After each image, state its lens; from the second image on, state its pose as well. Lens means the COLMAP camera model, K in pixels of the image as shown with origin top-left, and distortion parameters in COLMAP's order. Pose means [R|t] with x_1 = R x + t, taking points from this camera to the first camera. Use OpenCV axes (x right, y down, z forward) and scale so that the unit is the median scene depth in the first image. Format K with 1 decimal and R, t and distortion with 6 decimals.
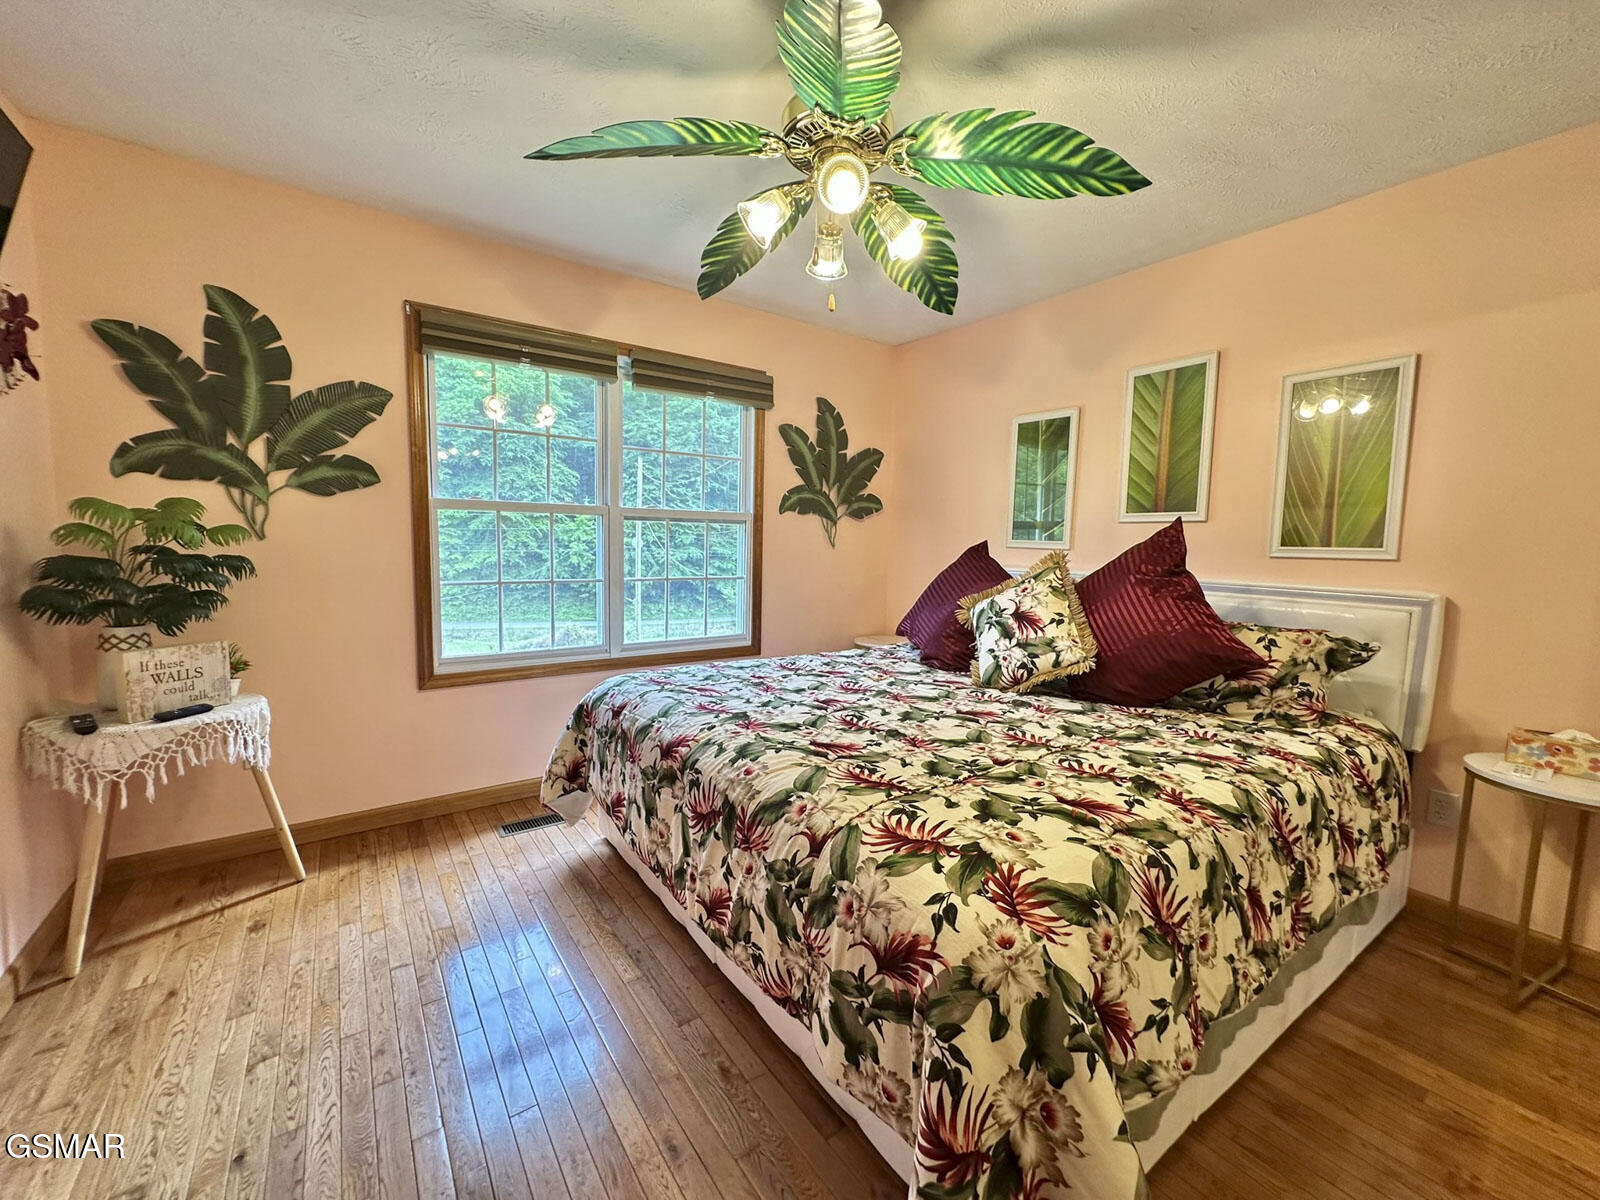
lens RADIAL K [[641.3, 0, 800.0], [0, 641.3, 600.0], [0, 0, 1]] dist [-0.002266, 0.000686]
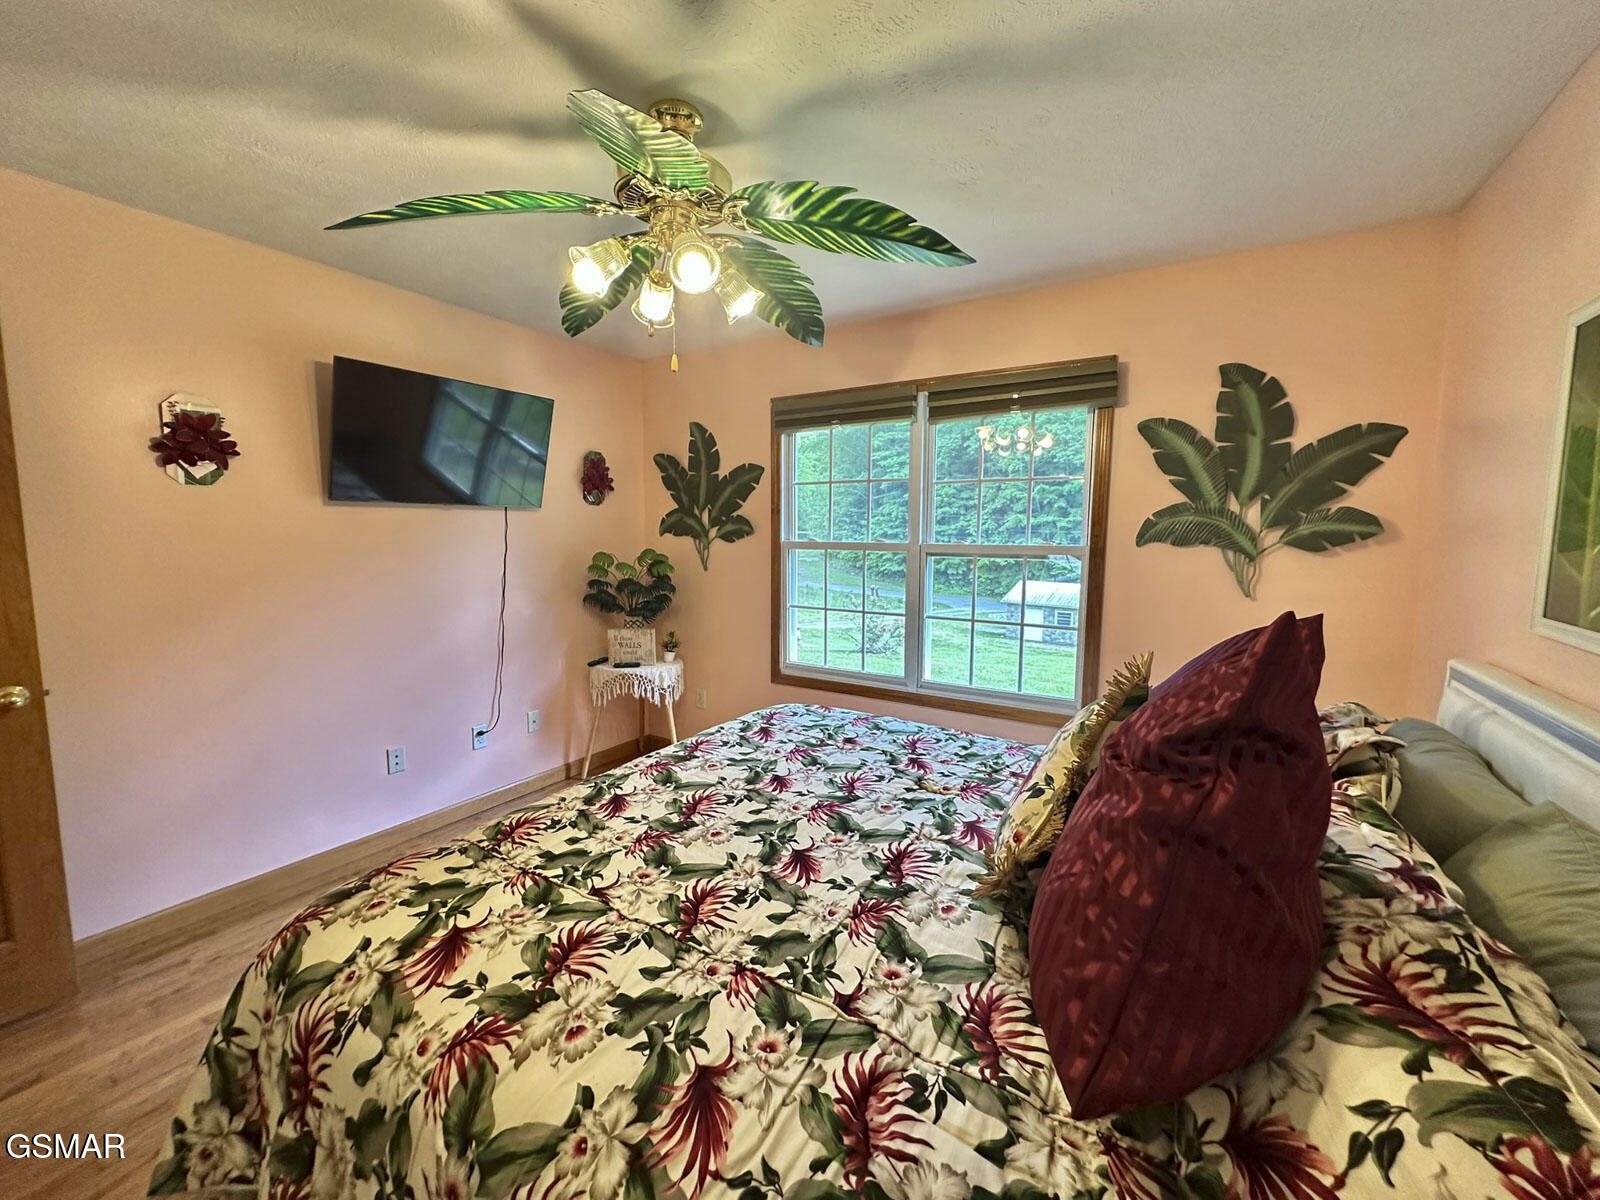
lens RADIAL K [[641.3, 0, 800.0], [0, 641.3, 600.0], [0, 0, 1]] dist [-0.002266, 0.000686]
pose [[0.381197, 0.080939, -0.920944, 0.811057], [-0.084709, 0.995028, 0.052387, -0.133484], [0.920605, 0.058042, 0.386158, 0.633996]]
